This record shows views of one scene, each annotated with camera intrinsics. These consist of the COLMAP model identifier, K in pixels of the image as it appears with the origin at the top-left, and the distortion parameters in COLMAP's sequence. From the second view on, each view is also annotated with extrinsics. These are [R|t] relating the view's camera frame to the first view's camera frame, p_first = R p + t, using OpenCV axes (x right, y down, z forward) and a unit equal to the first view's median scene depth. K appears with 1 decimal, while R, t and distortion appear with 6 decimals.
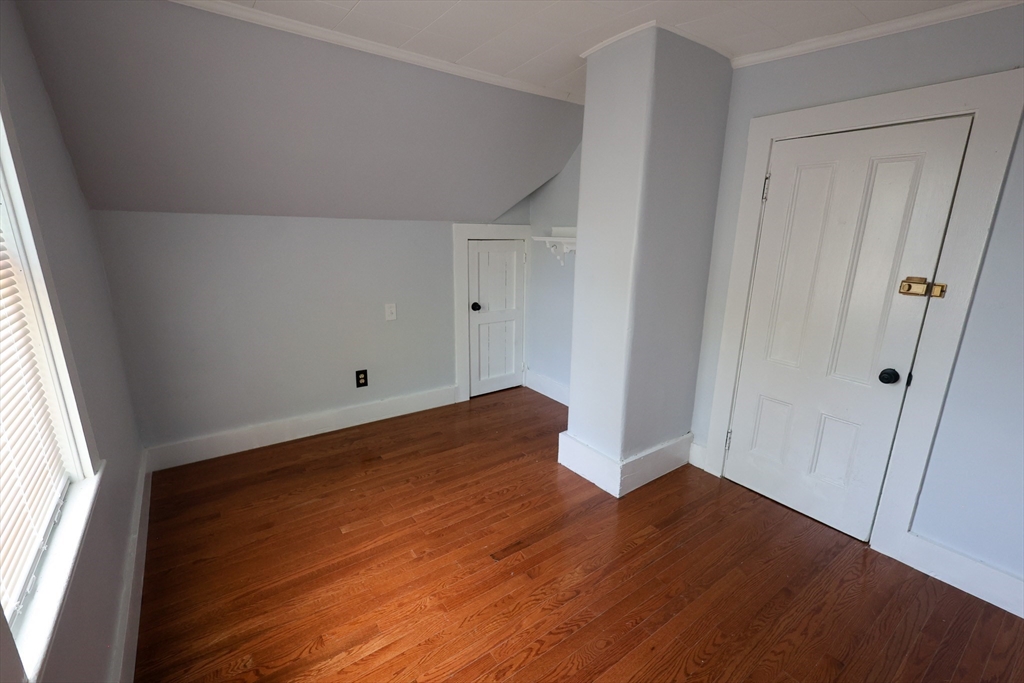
lens RADIAL K [[446.4, 0, 517.2], [0, 446.4, 340.9], [0, 0, 1]] dist [0.011406, -0.000257]
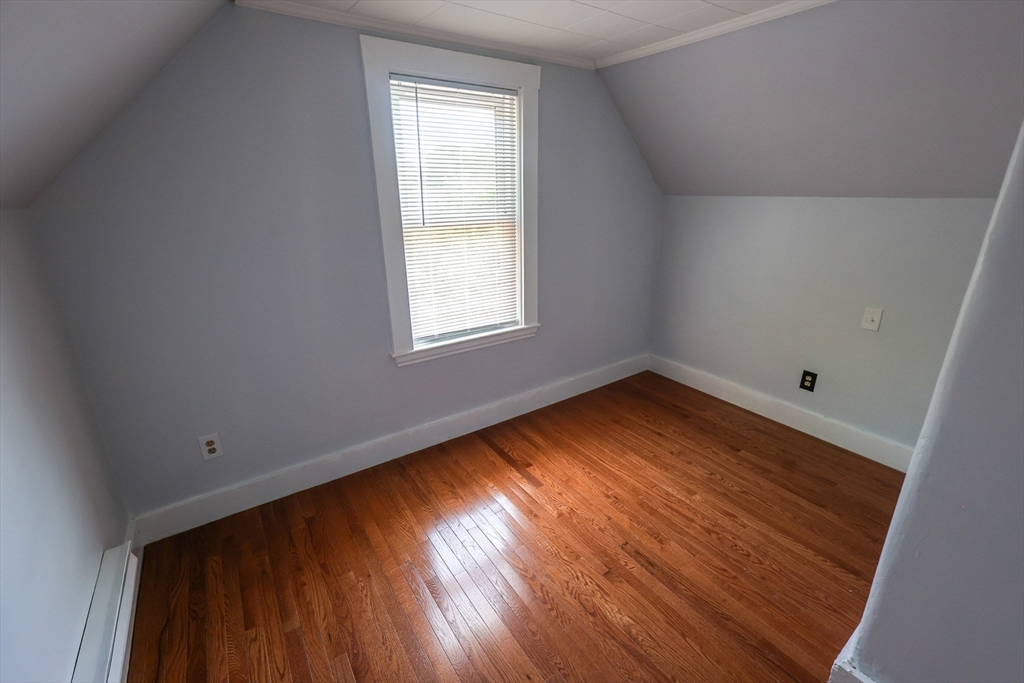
lens RADIAL K [[446.4, 0, 517.2], [0, 446.4, 340.9], [0, 0, 1]] dist [0.011406, -0.000257]
pose [[-0.024428, 0.301633, -0.953111, 0.646039], [-0.240994, 0.923502, 0.298439, -0.152291], [0.970219, 0.236984, 0.050132, 0.504562]]
